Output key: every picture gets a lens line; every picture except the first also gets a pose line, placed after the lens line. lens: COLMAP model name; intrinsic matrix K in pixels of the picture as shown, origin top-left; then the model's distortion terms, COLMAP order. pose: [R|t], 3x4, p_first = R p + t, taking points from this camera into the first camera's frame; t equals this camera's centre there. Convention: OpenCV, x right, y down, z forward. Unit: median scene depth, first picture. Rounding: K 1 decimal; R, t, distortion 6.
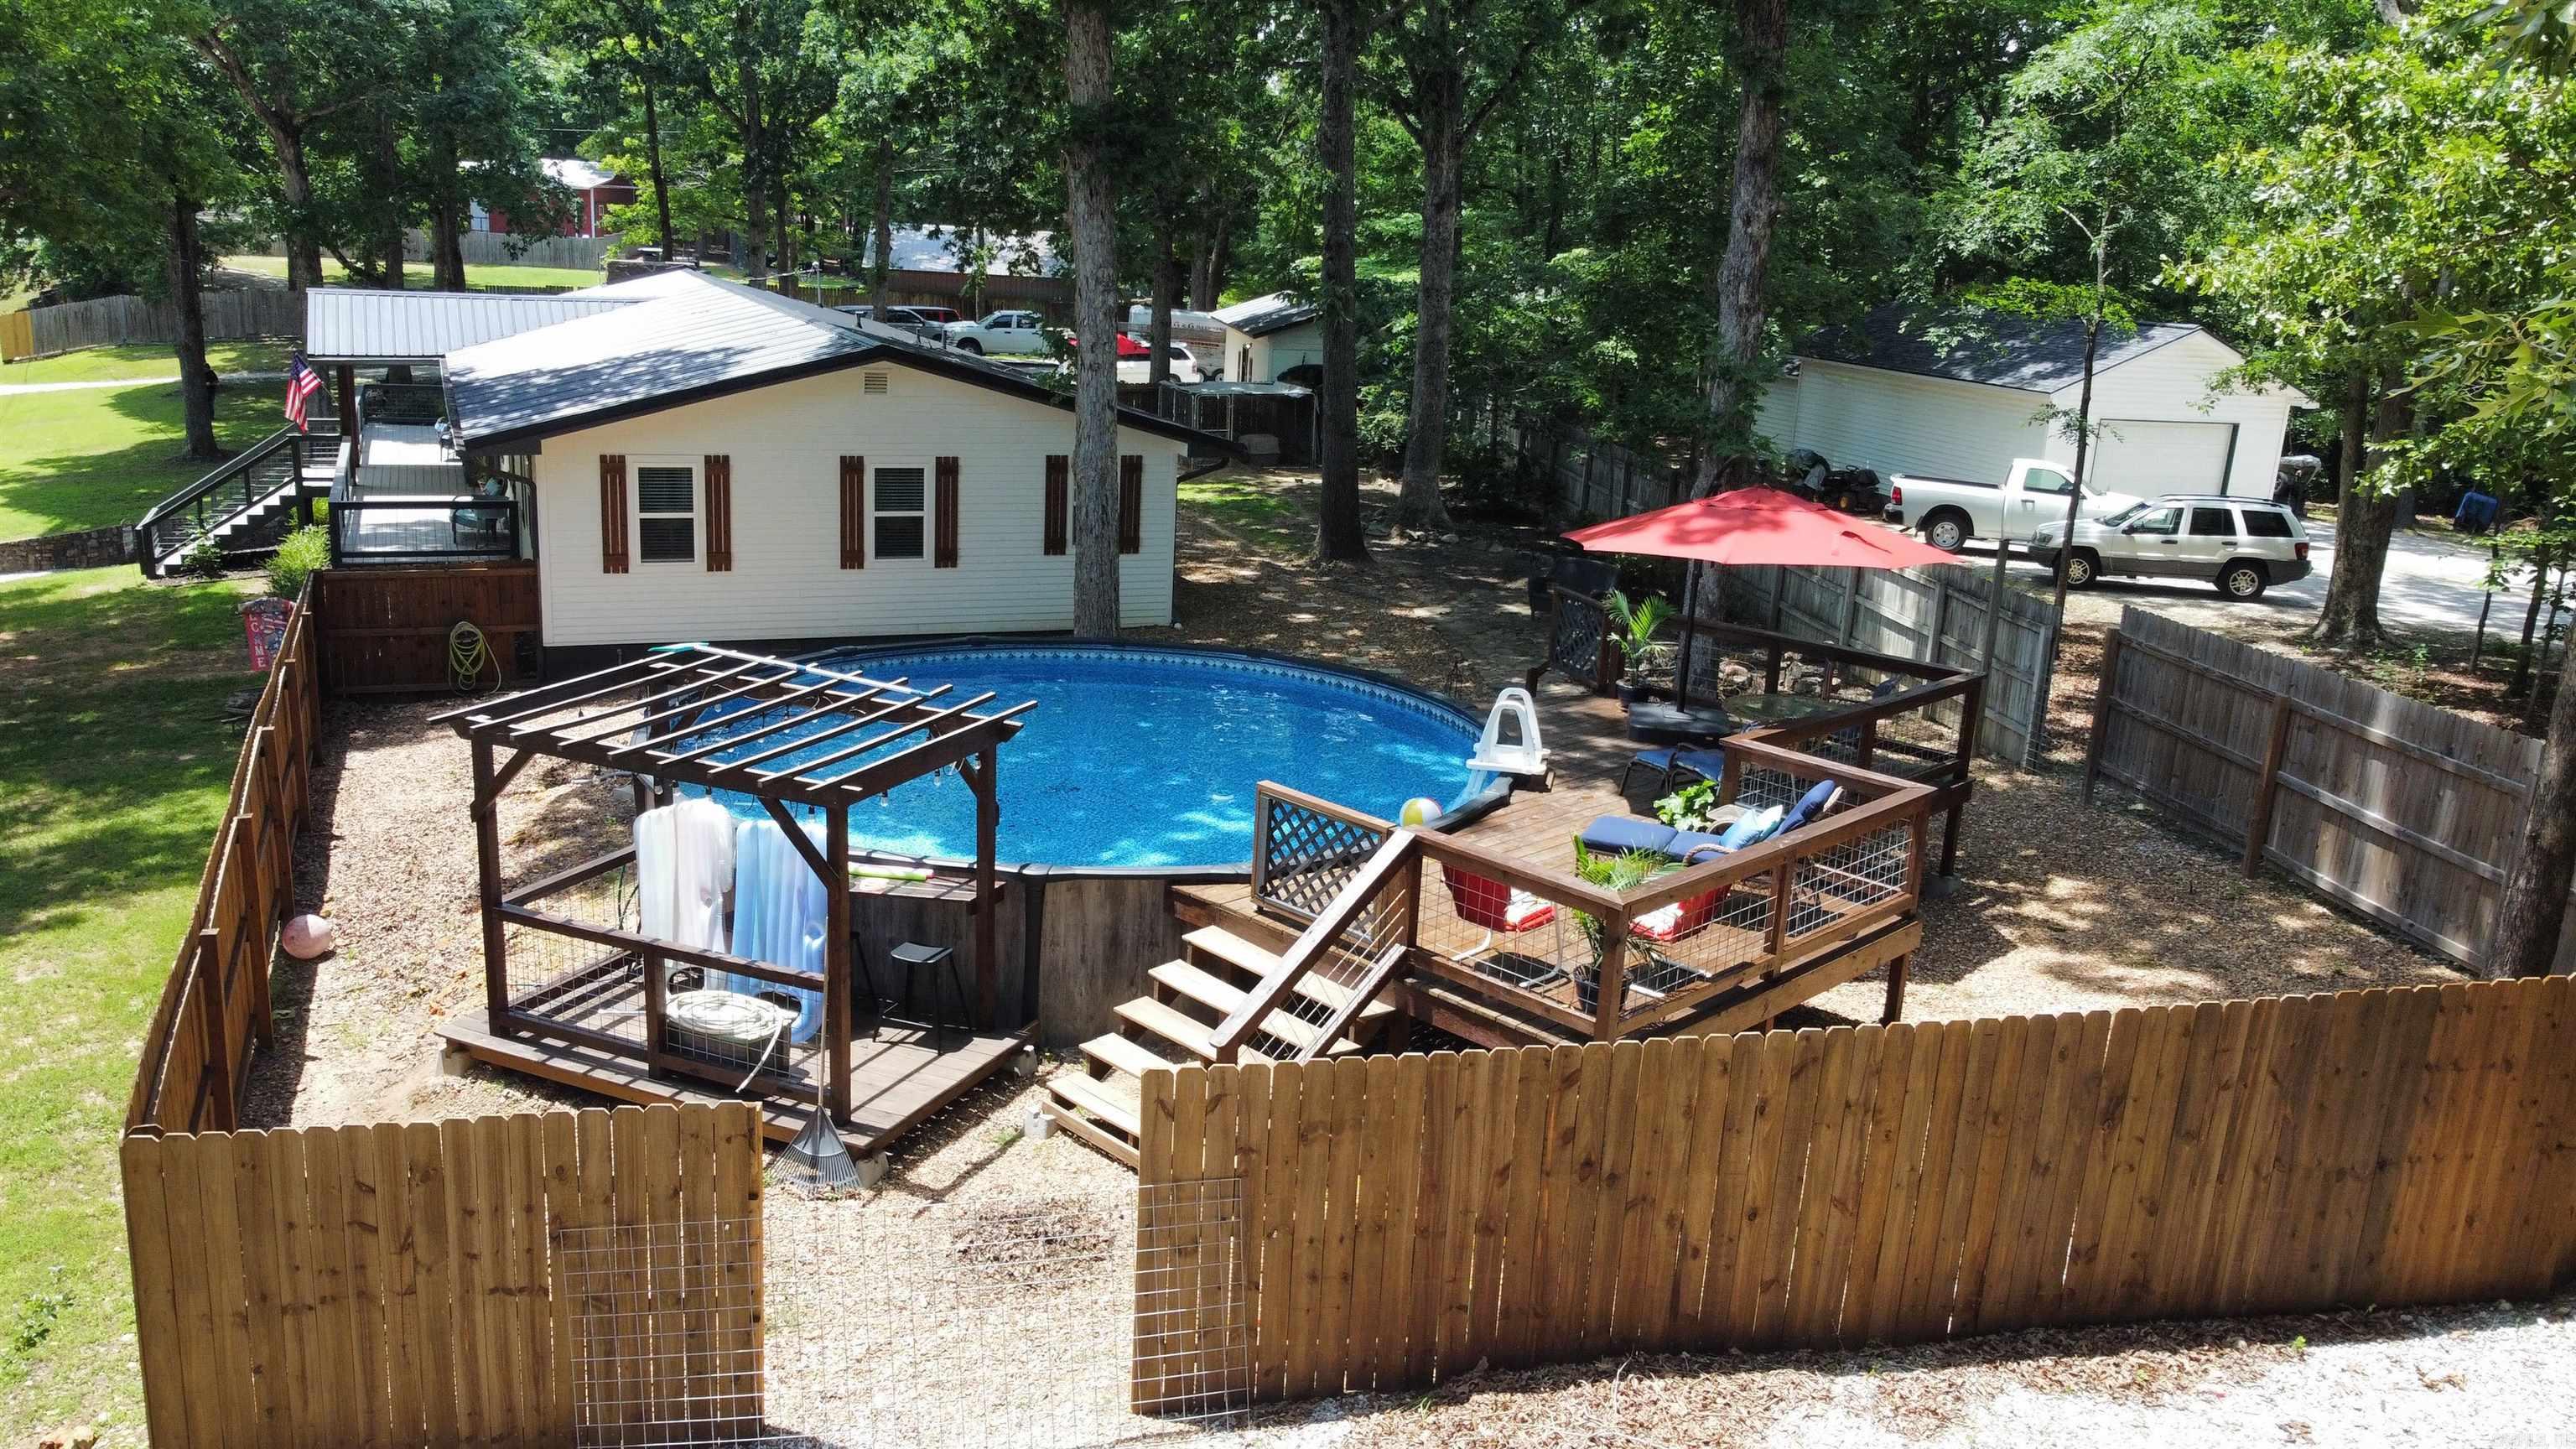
lens RADIAL K [[1951.4, 0, 1288.0], [0, 1951.4, 724.5], [0, 0, 1]] dist [-0.008161, -0.006847]
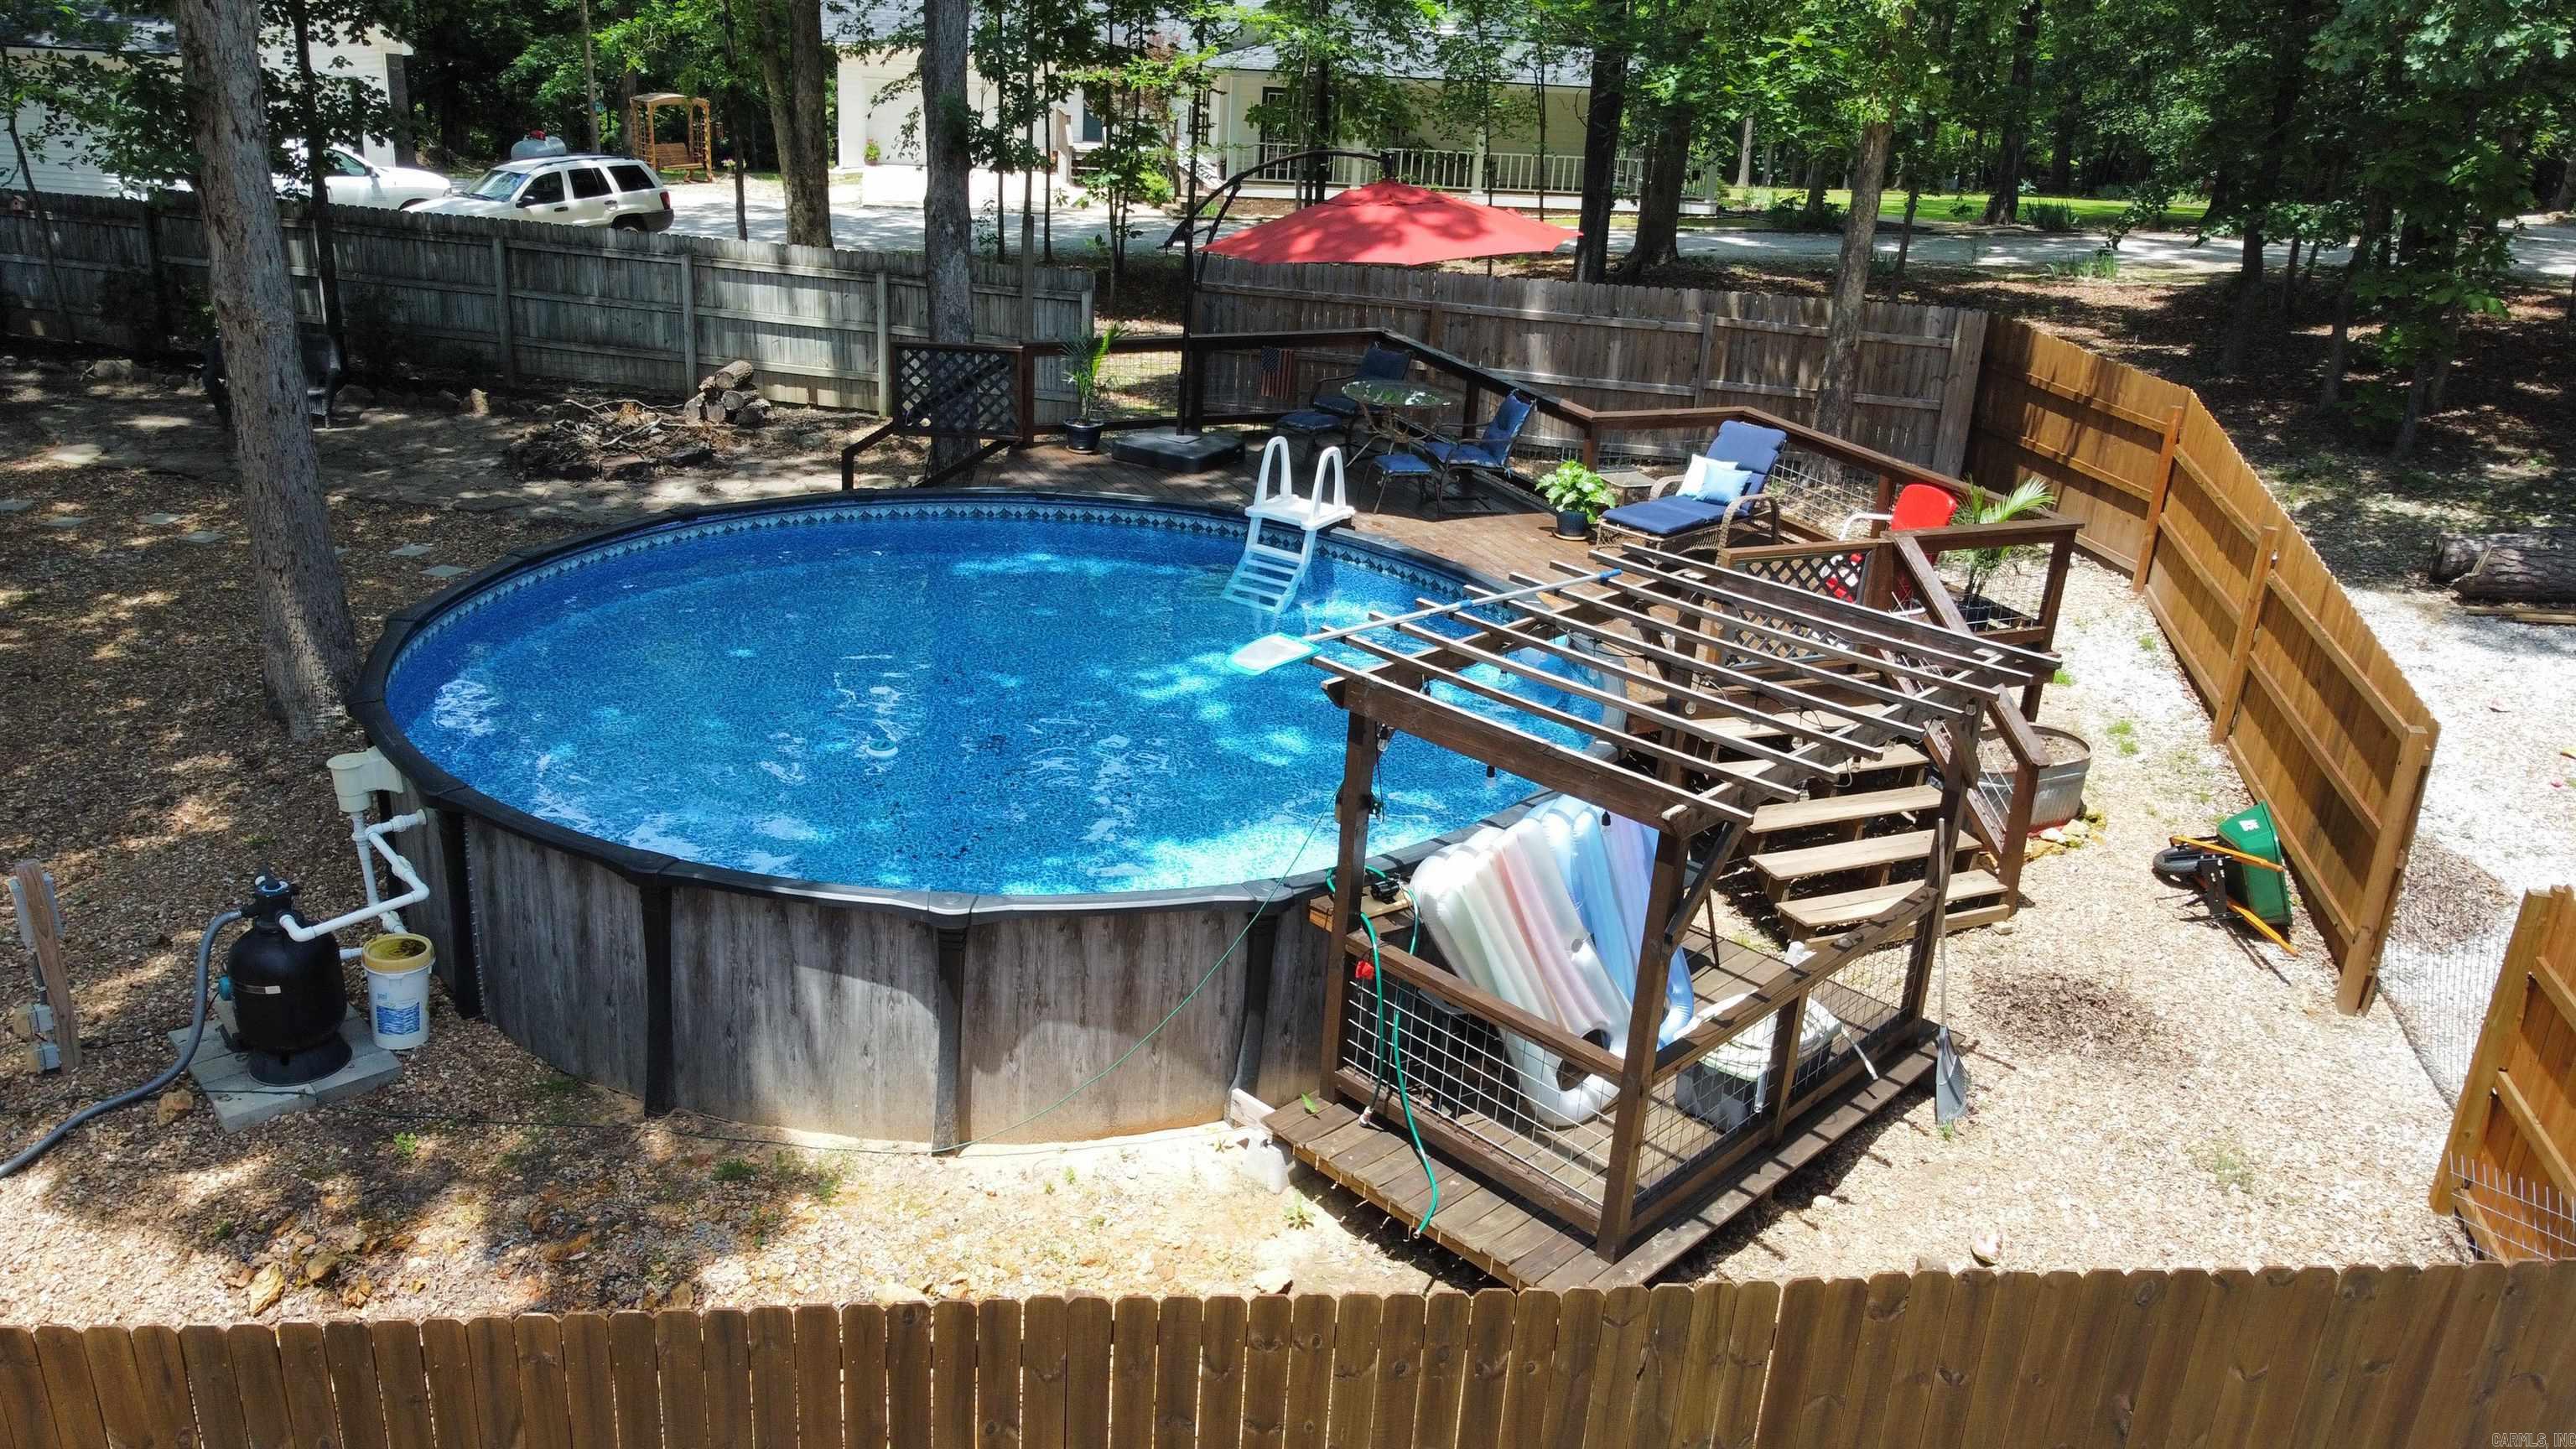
lens RADIAL K [[1951.4, 0, 1288.0], [0, 1951.4, 724.5], [0, 0, 1]] dist [-0.008161, -0.006847]
pose [[0.360952, -0.362442, 0.859273, -0.454780], [0.200822, 0.929980, 0.307907, -0.110187], [-0.910705, 0.061421, 0.408465, 0.403169]]
